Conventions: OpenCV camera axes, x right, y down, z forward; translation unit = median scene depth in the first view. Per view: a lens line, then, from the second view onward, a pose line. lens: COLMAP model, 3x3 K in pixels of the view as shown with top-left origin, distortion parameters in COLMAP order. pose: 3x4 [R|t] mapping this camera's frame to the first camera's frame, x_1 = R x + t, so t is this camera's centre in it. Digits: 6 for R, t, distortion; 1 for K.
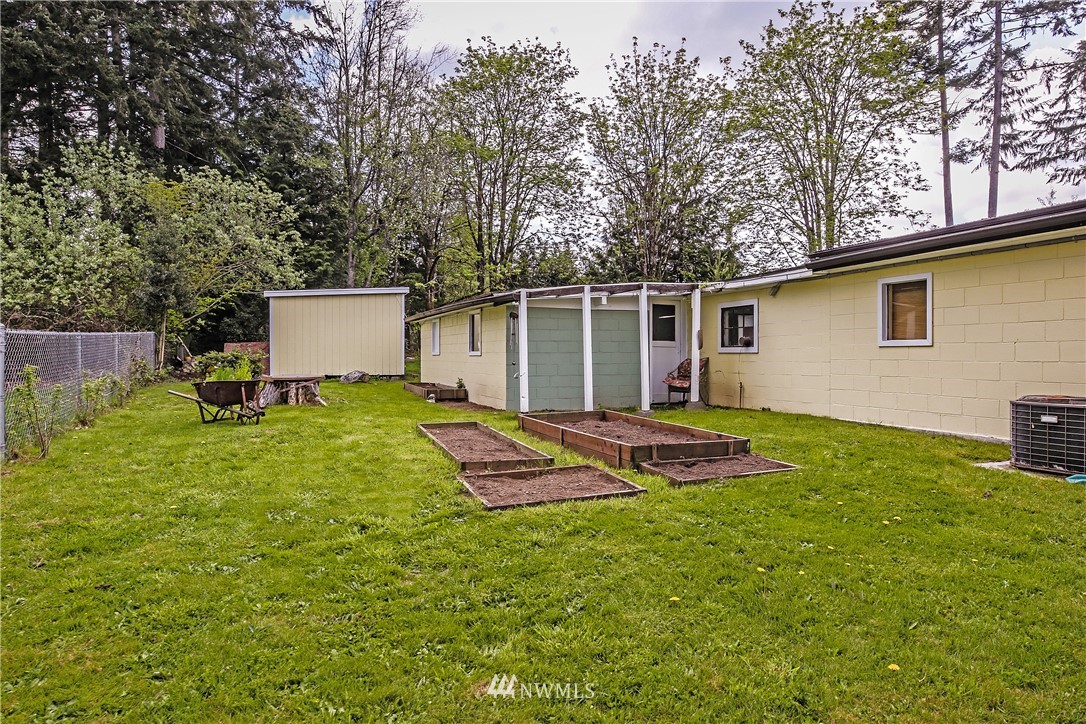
lens RADIAL K [[595.5, 0, 543.0], [0, 595.5, 362.0], [0, 0, 1]] dist [-0.016910, 0.000234]
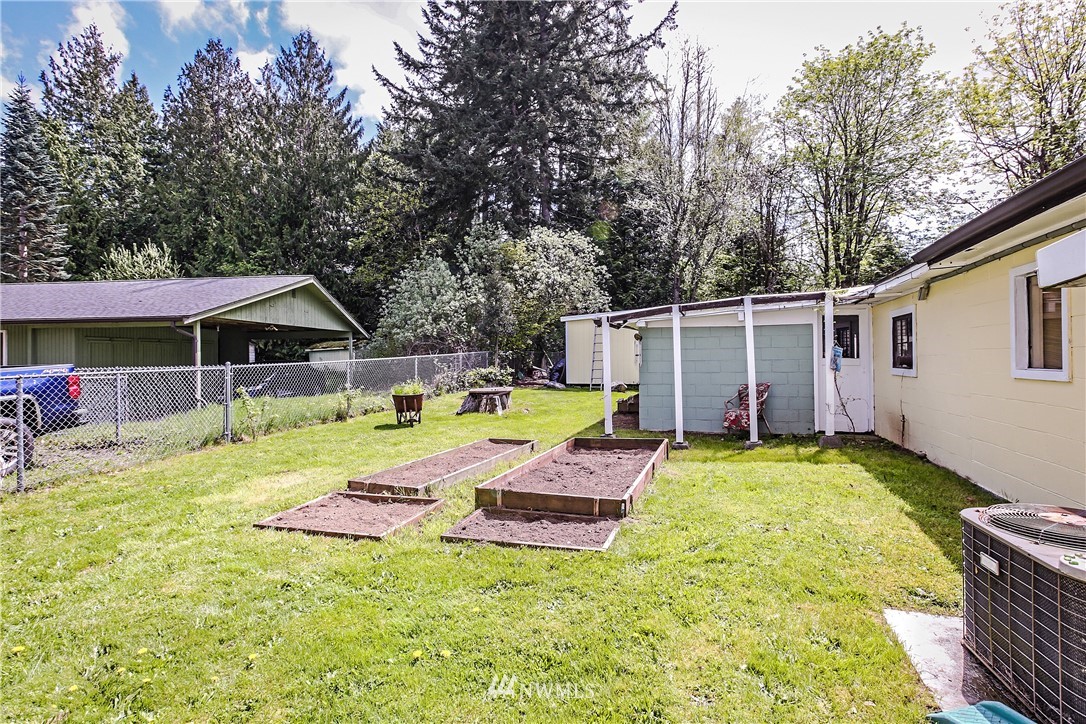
lens RADIAL K [[520.0, 0, 571.6], [0, 520.0, 361.1], [0, 0, 1]] dist [-0.027836, 0.001249]
pose [[0.787725, -0.002538, -0.616022, 0.370656], [-0.000817, 0.999986, -0.005165, -0.028852], [0.616026, 0.004572, 0.787712, 0.200282]]
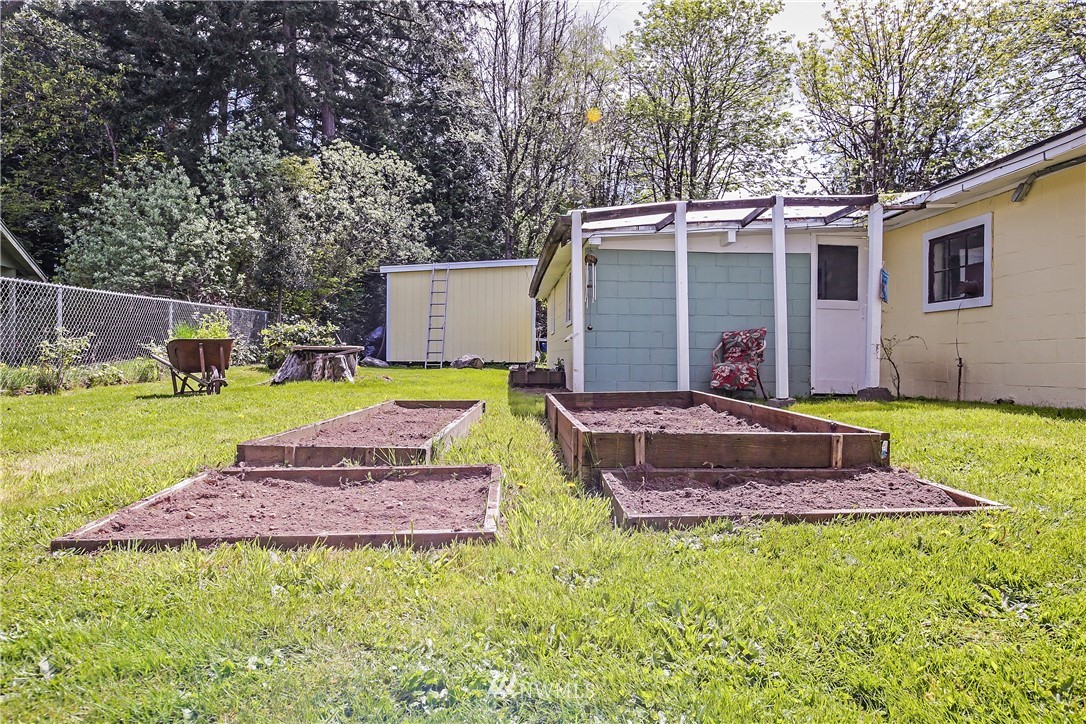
lens RADIAL K [[643.3, 0, 554.7], [0, 643.3, 359.1], [0, 0, 1]] dist [-0.020877, 0.020114]
pose [[0.950965, 0.006833, -0.309224, 0.131530], [-0.009687, 0.999923, -0.007697, 0.040801], [0.309147, 0.010315, 0.950958, 0.238990]]
